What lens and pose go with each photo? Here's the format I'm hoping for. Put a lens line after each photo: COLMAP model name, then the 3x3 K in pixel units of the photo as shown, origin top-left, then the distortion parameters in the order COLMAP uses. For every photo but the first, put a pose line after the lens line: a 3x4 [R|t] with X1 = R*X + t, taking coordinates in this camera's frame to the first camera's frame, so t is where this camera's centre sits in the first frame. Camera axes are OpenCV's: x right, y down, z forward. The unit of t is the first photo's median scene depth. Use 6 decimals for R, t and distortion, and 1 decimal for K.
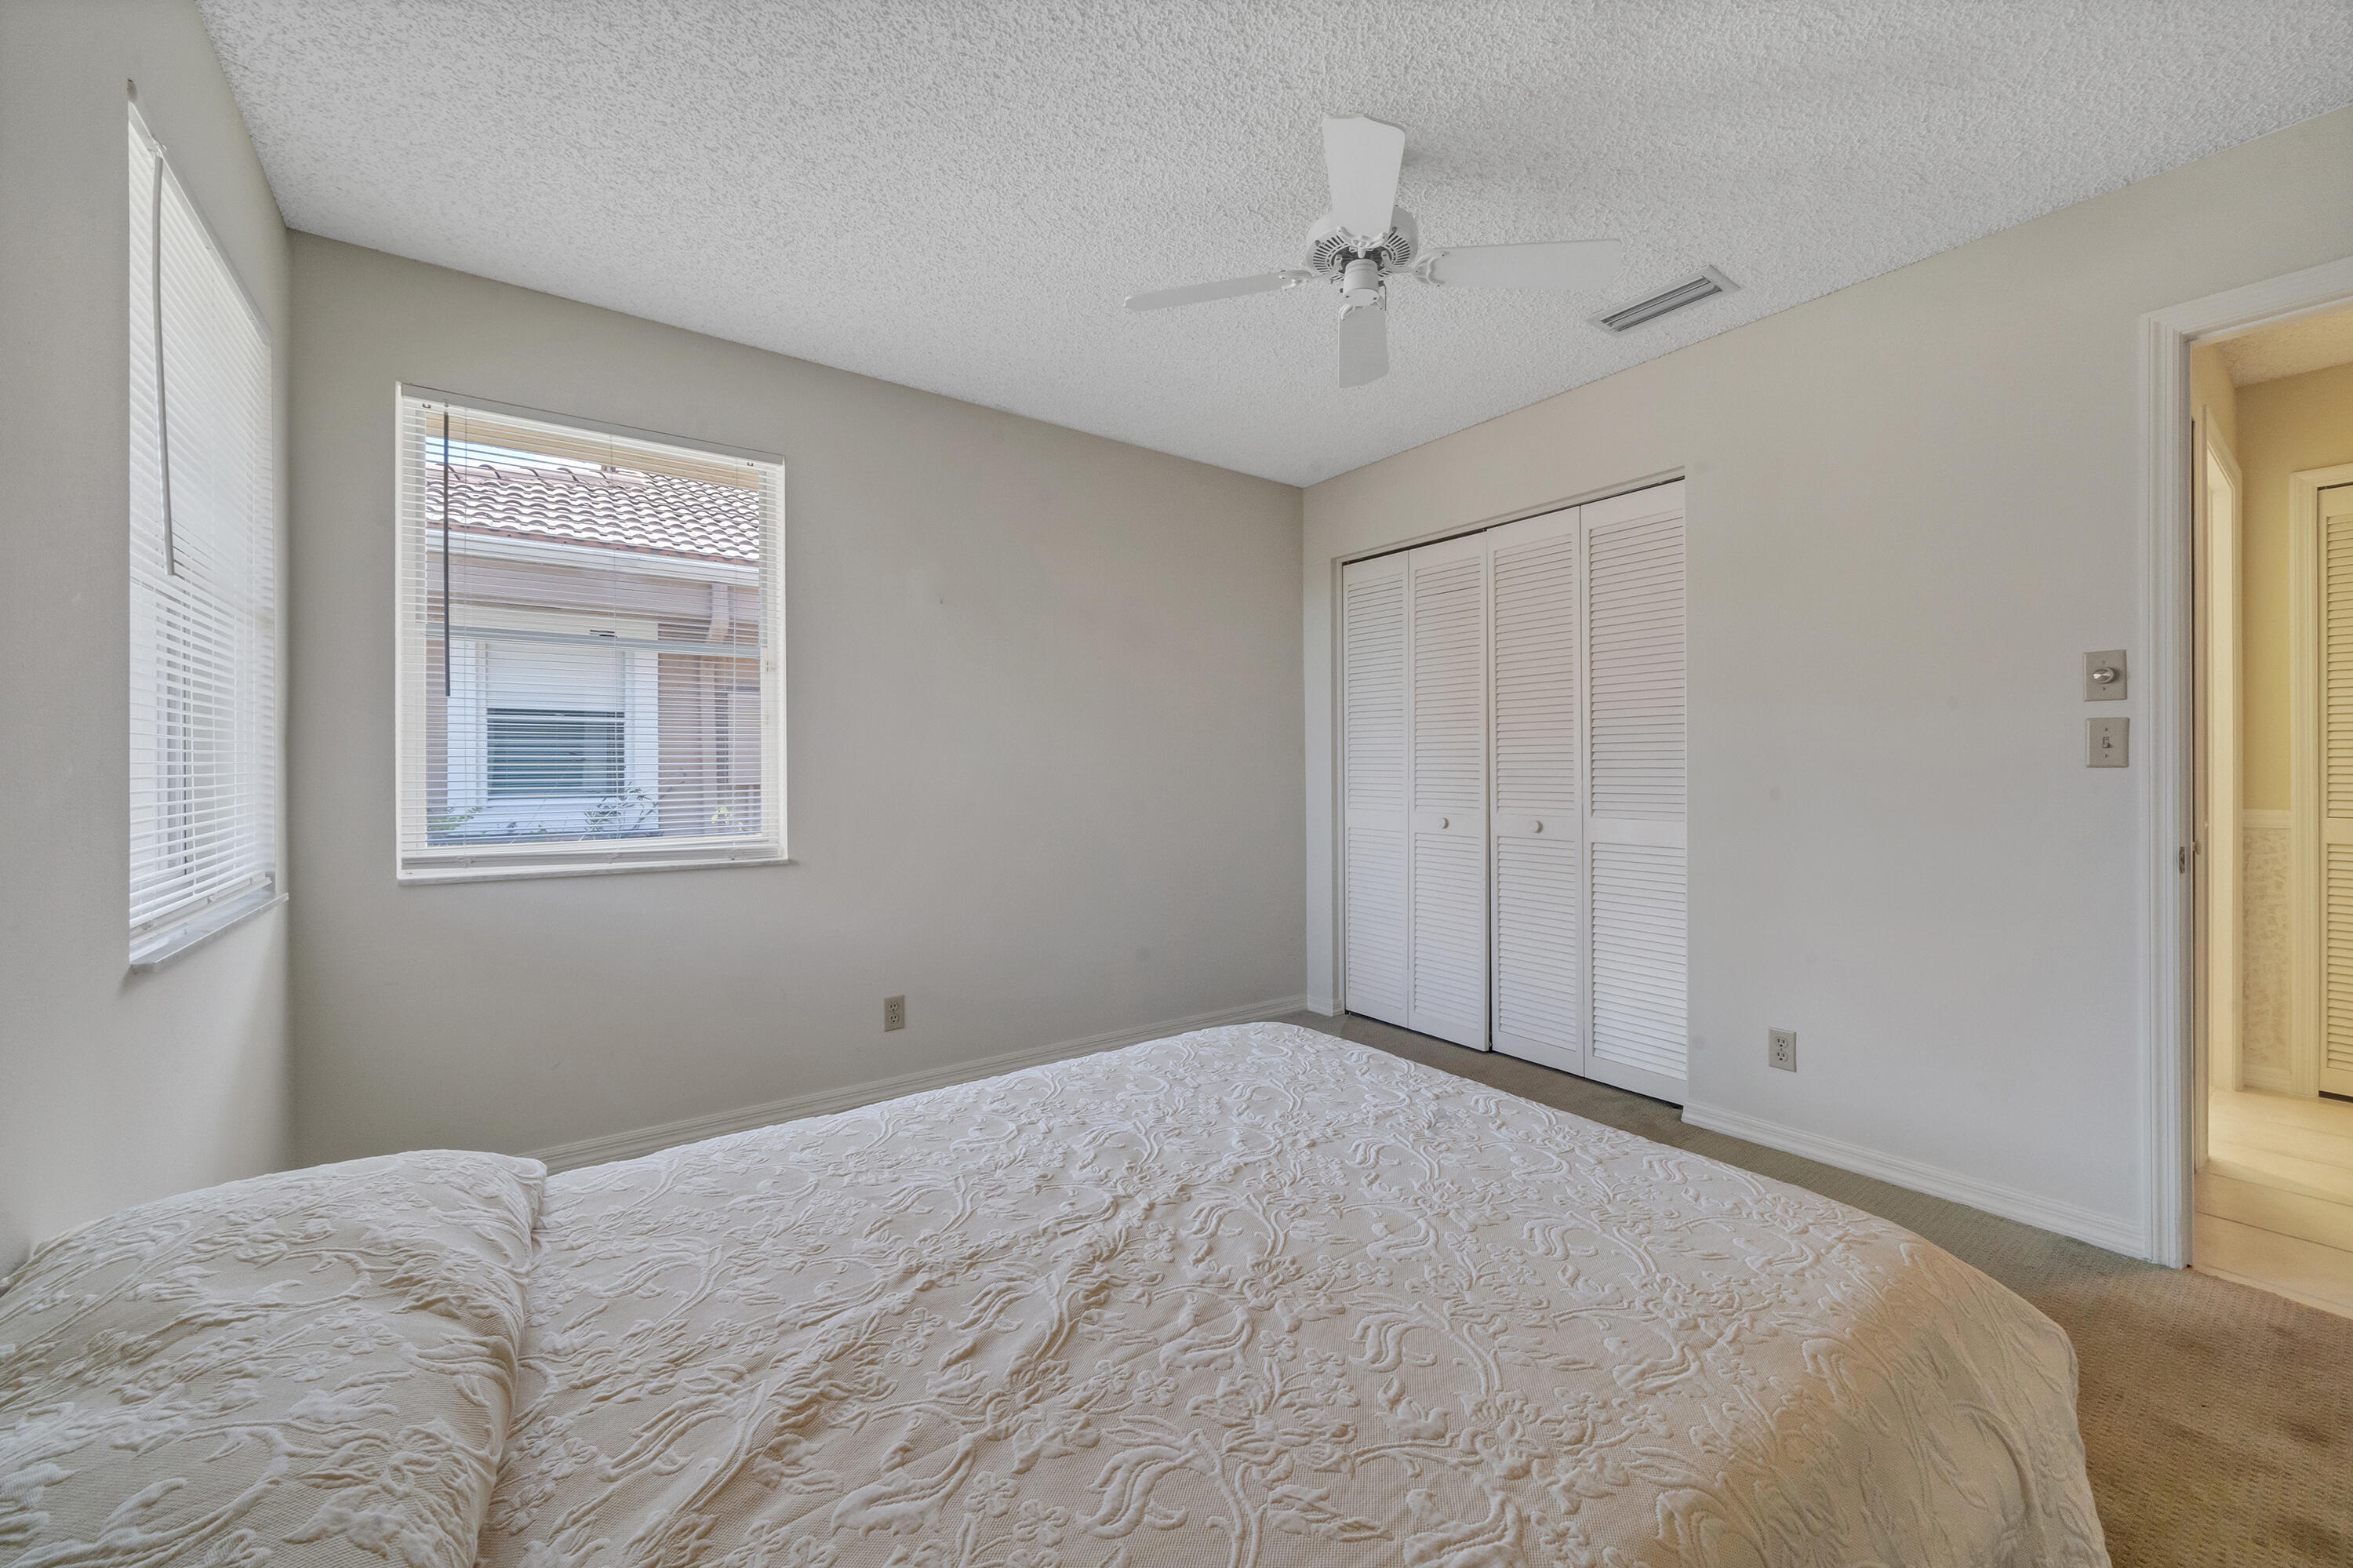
lens RADIAL K [[903.4, 0, 1167.2], [0, 903.4, 768.9], [0, 0, 1]] dist [-0.001635, -0.000267]
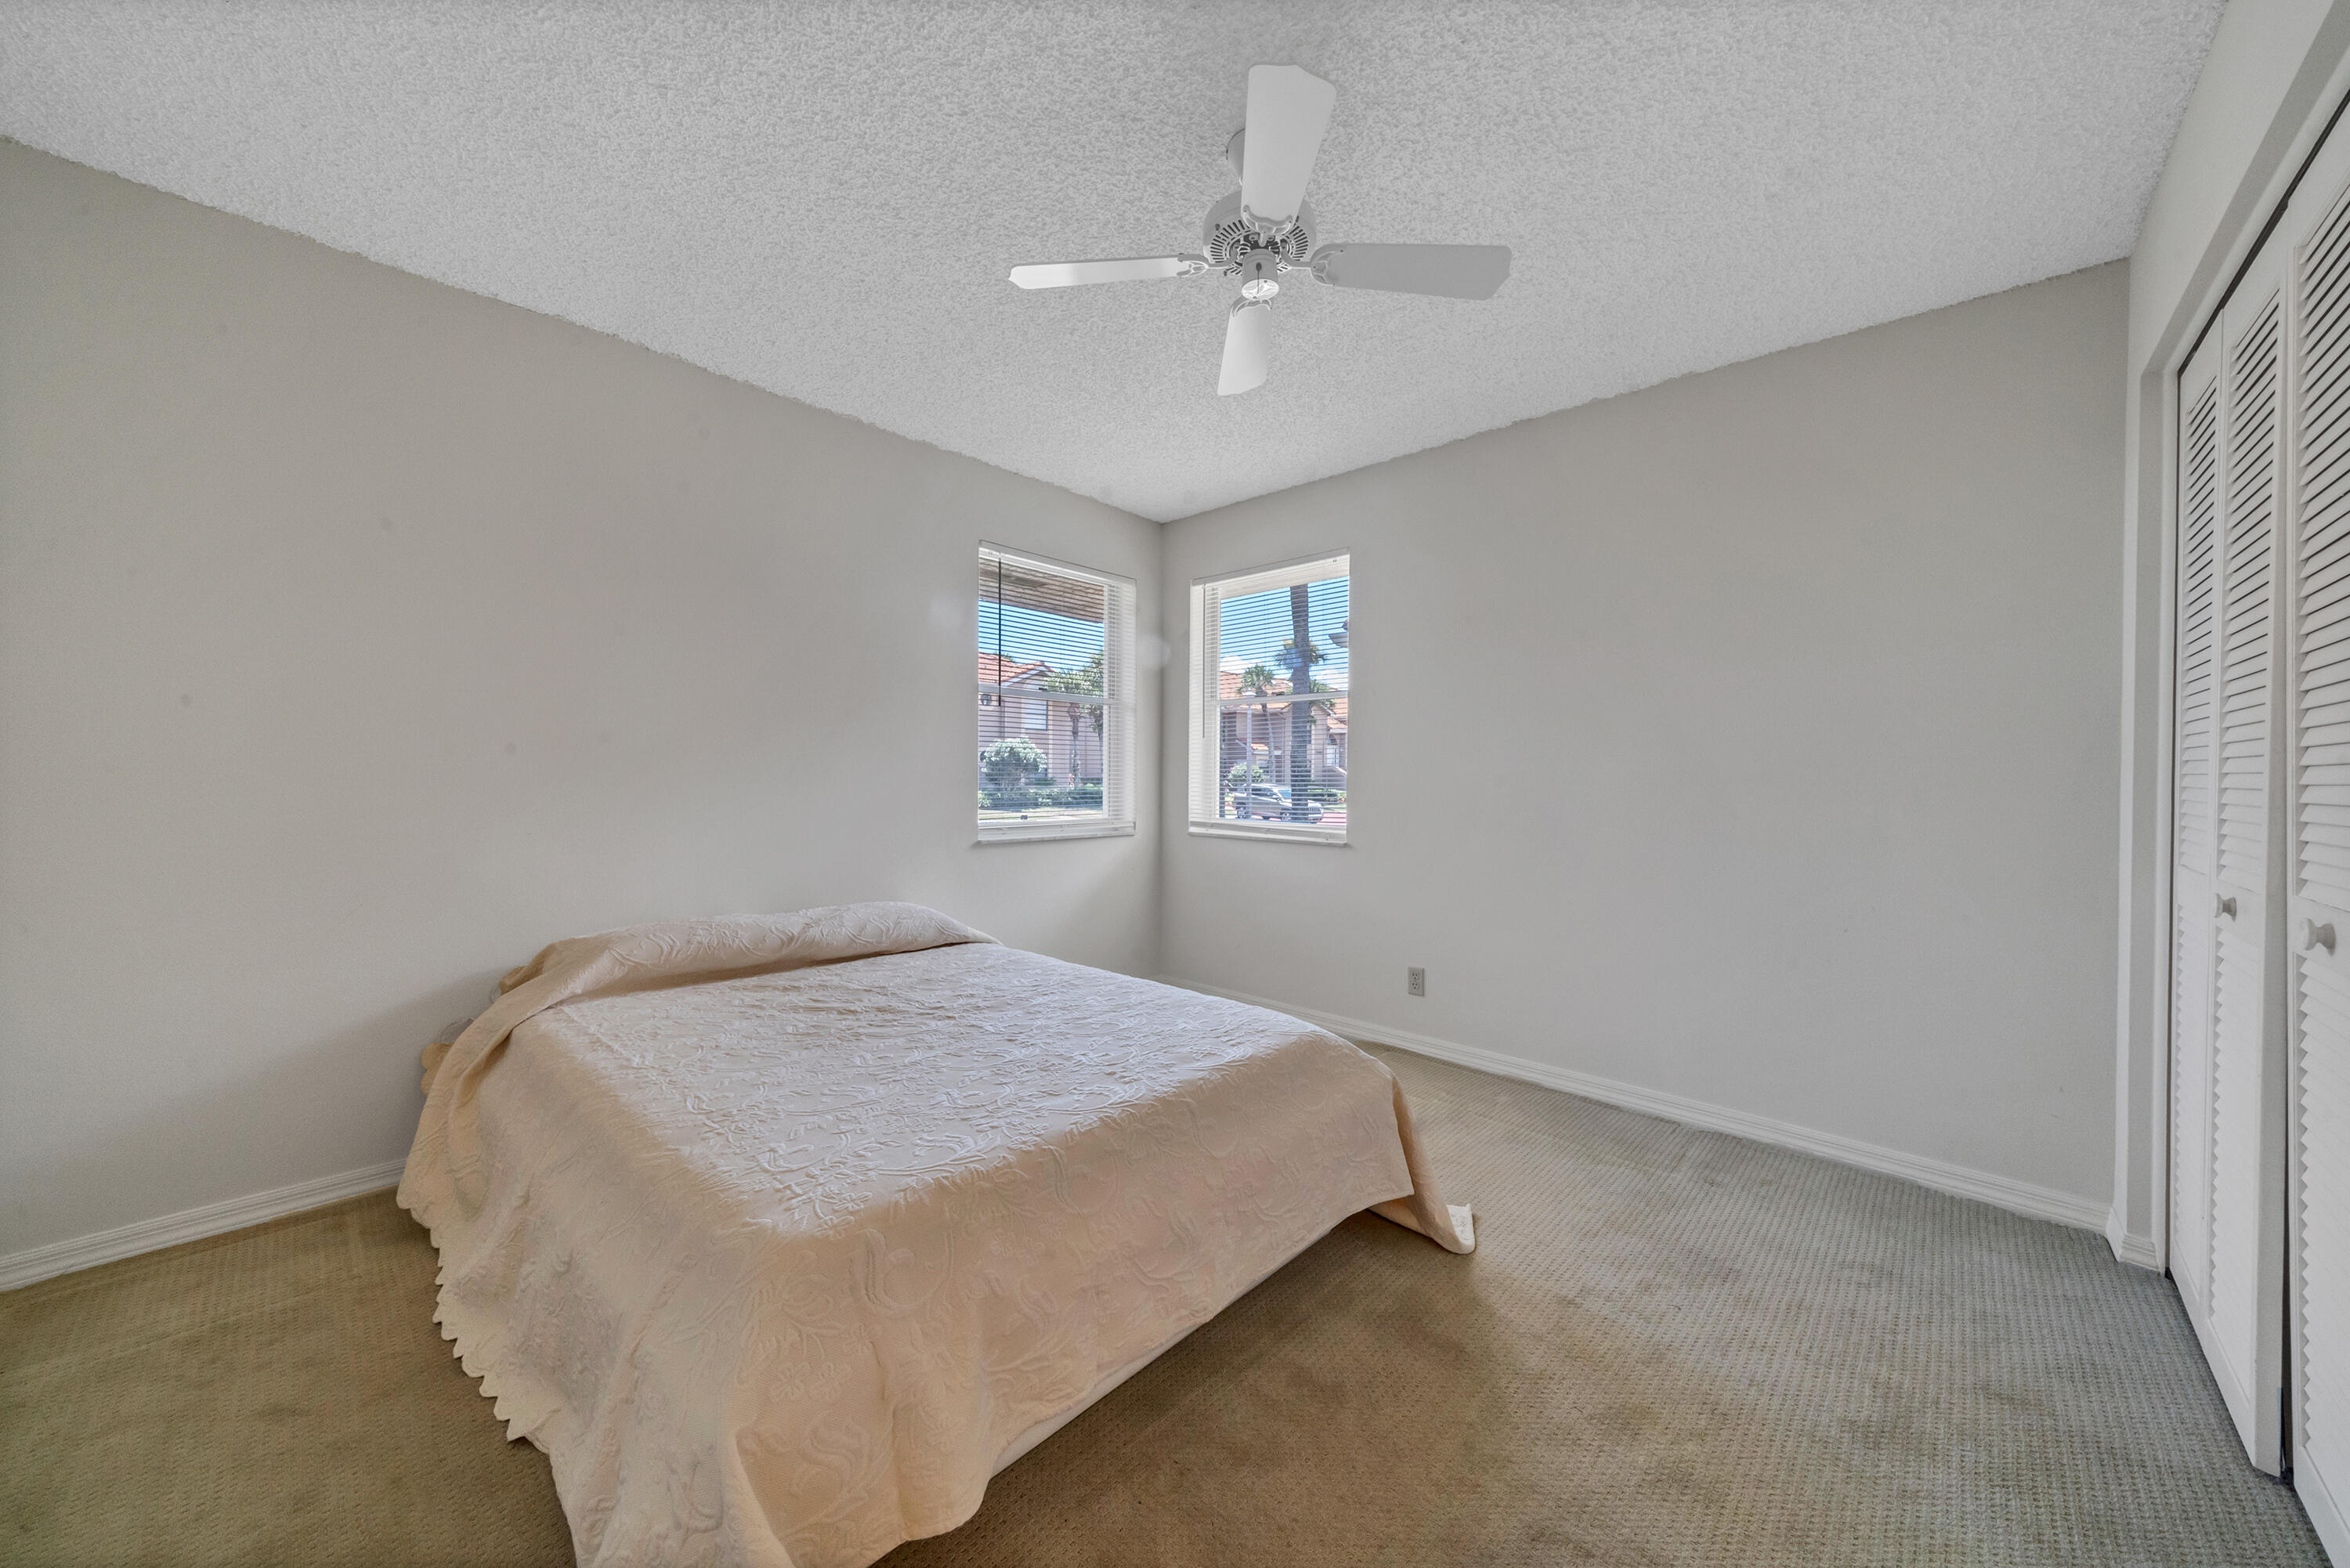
lens RADIAL K [[800.6, 0, 1166.6], [0, 800.6, 787.1], [0, 0, 1]] dist [0.002166, -0.000158]
pose [[0.190736, 0.011749, -0.981571, 0.864858], [-0.005446, 0.999926, 0.010911, 0.004769], [0.981626, 0.003265, 0.190786, 0.608187]]
